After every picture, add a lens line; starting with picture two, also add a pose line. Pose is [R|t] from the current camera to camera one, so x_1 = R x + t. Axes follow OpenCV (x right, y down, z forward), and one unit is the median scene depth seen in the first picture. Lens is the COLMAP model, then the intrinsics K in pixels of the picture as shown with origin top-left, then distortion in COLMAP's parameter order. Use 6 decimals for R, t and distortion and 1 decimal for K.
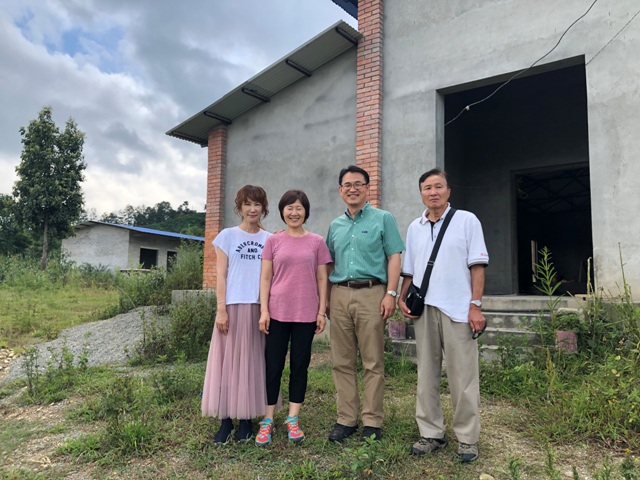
lens RADIAL K [[510.9, 0, 317.4], [0, 510.9, 241.0], [0, 0, 1]] dist [0.030732, -0.032529]
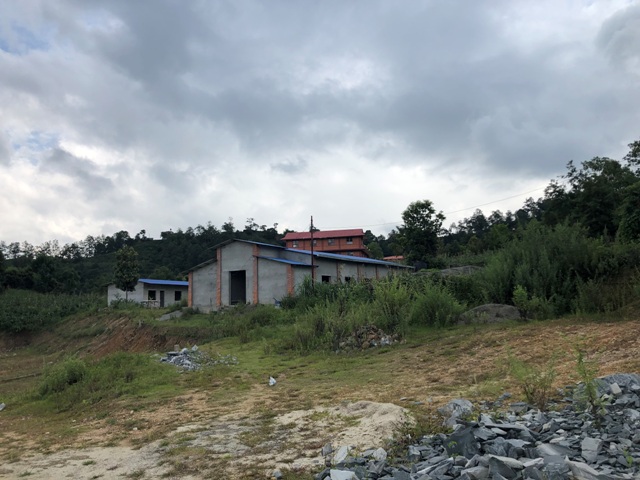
lens RADIAL K [[510.9, 0, 313.2], [0, 510.9, 236.0], [0, 0, 1]] dist [0.030732, -0.032529]
pose [[0.996390, -0.034766, 0.077452, 0.286840], [0.037941, 0.998483, -0.039898, -0.159310], [-0.075948, 0.042693, 0.996197, -1.881990]]
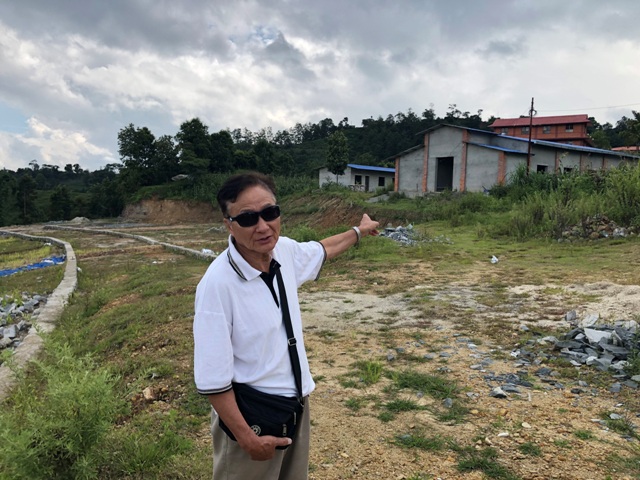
lens RADIAL K [[510.9, 0, 322.0], [0, 510.9, 233.5], [0, 0, 1]] dist [0.030732, -0.032529]
pose [[0.958952, 0.028656, -0.282118, 0.248597], [0.017465, 0.987024, 0.159620, -0.146663], [0.283031, -0.157995, 0.946008, -1.915727]]
